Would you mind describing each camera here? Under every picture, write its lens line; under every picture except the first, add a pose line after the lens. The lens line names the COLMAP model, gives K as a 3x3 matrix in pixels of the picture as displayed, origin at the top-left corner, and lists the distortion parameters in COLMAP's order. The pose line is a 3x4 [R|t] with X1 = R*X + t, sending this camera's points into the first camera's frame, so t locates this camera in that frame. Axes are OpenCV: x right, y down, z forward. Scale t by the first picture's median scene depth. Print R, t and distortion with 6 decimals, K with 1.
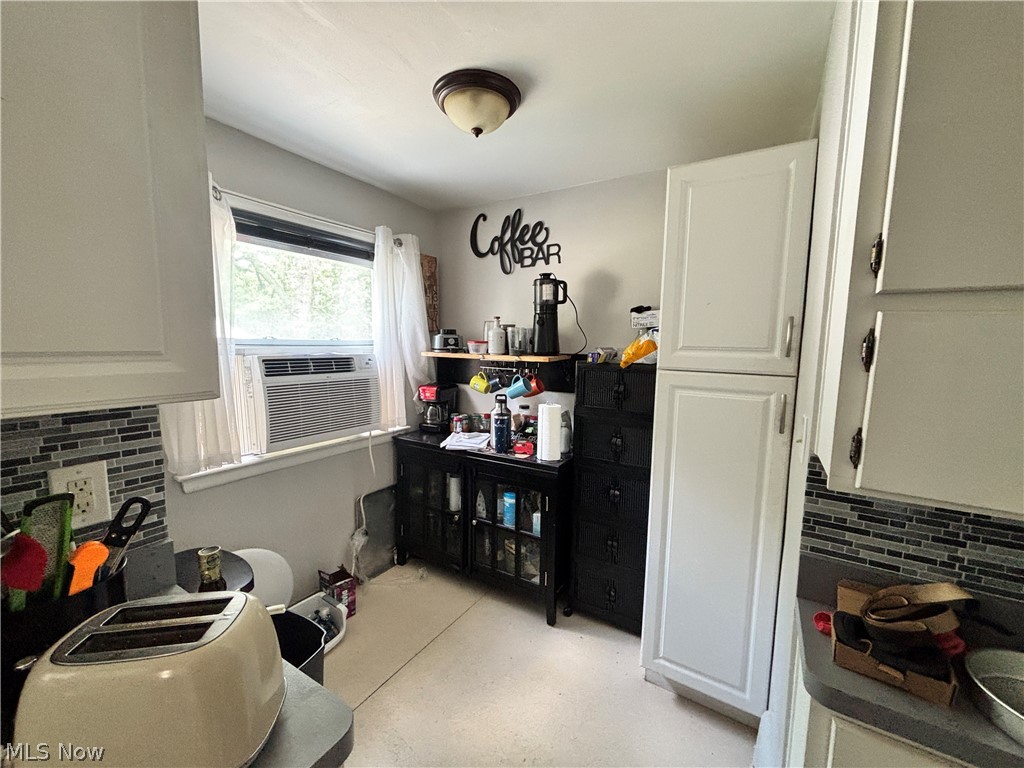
lens RADIAL K [[416.6, 0, 511.3], [0, 416.6, 384.2], [0, 0, 1]] dist [-0.002140, 0.001224]
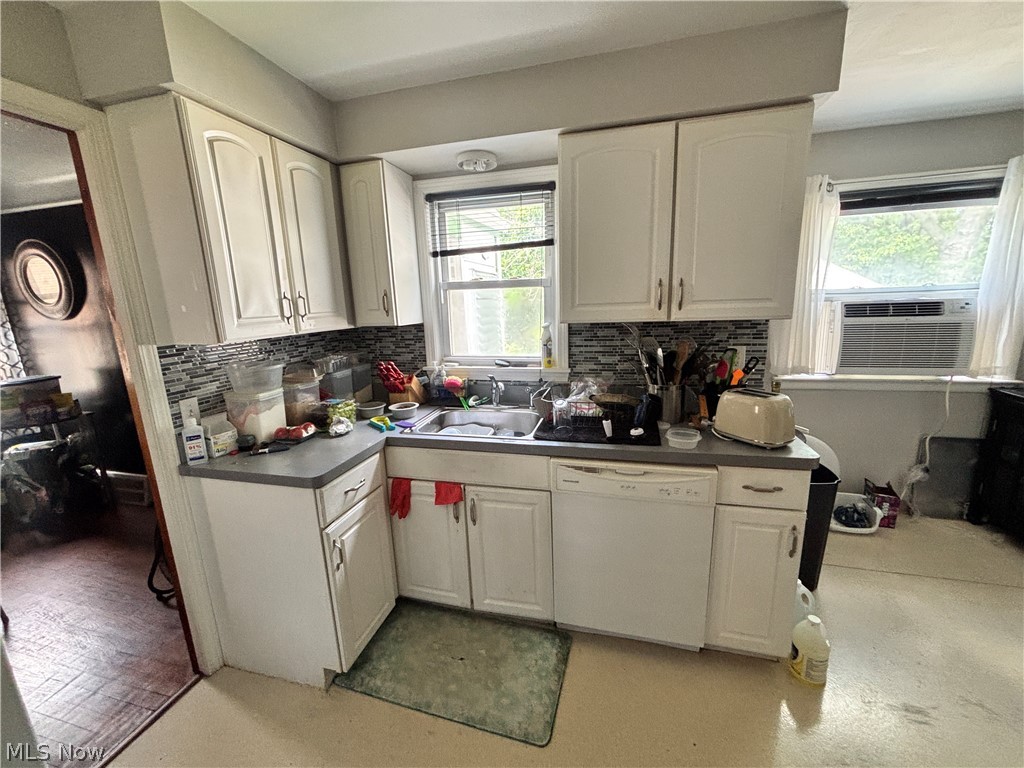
lens RADIAL K [[416.6, 0, 507.8], [0, 416.6, 387.6], [0, 0, 1]] dist [-0.002140, 0.001224]
pose [[0.290629, 0.171598, -0.941323, 0.322620], [-0.054484, 0.985159, 0.162767, 0.037234], [0.955283, 0.003983, 0.295665, -0.354517]]
